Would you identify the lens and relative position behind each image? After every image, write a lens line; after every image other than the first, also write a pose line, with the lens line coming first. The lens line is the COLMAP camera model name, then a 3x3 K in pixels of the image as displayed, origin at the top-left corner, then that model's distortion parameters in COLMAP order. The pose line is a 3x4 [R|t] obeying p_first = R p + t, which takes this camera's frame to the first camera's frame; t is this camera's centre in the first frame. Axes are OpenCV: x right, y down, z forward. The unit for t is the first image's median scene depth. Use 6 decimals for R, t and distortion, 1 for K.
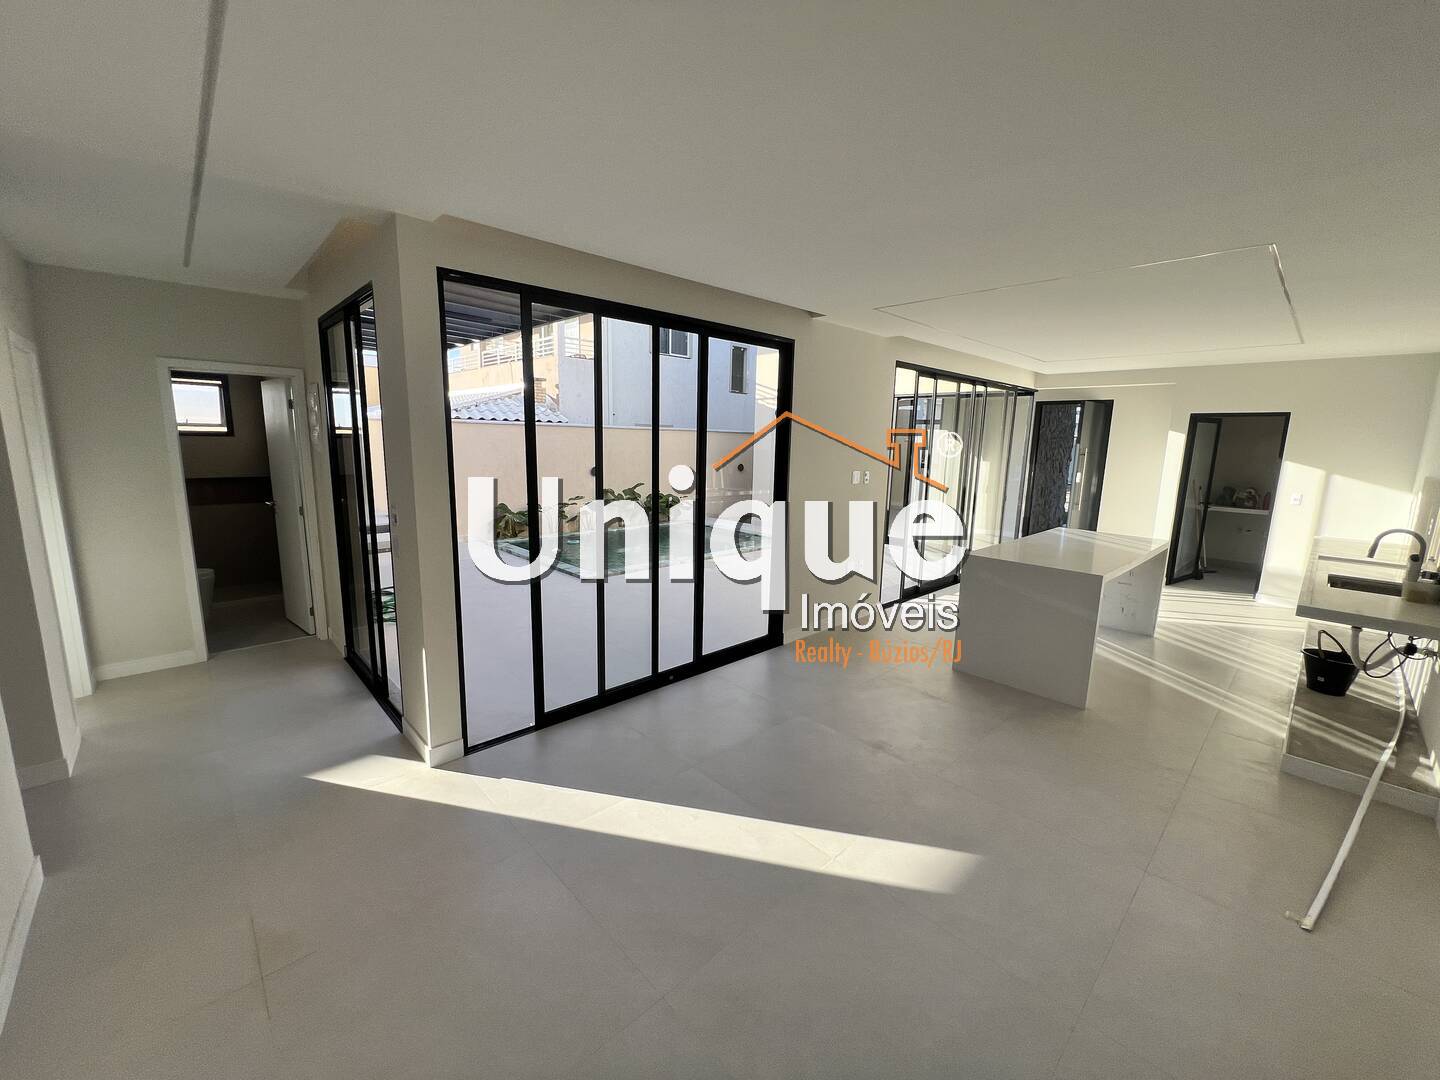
lens RADIAL K [[575.8, 0, 716.8], [0, 575.8, 537.2], [0, 0, 1]] dist [-0.000504, 0.000119]
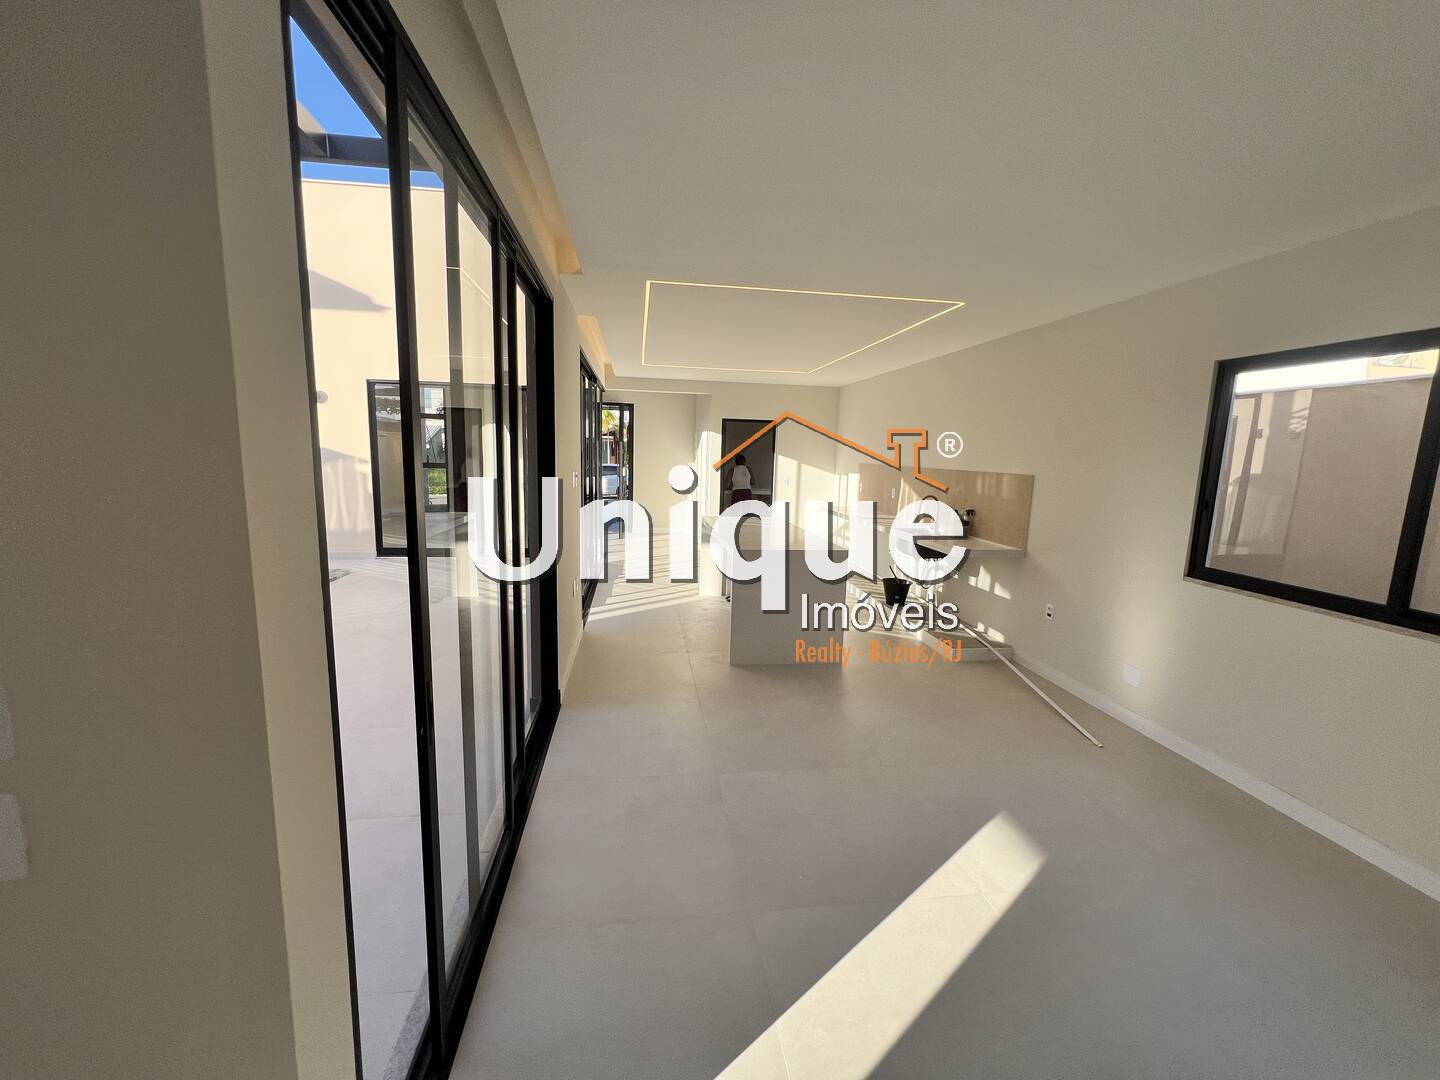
lens RADIAL K [[575.8, 0, 720.0], [0, 575.8, 540.0], [0, 0, 1]] dist [-0.007512, 0.006118]
pose [[0.580594, -0.128754, 0.803948, -0.280643], [0.120396, 0.990139, 0.071626, -0.047225], [-0.805242, 0.055207, 0.590370, 0.302916]]
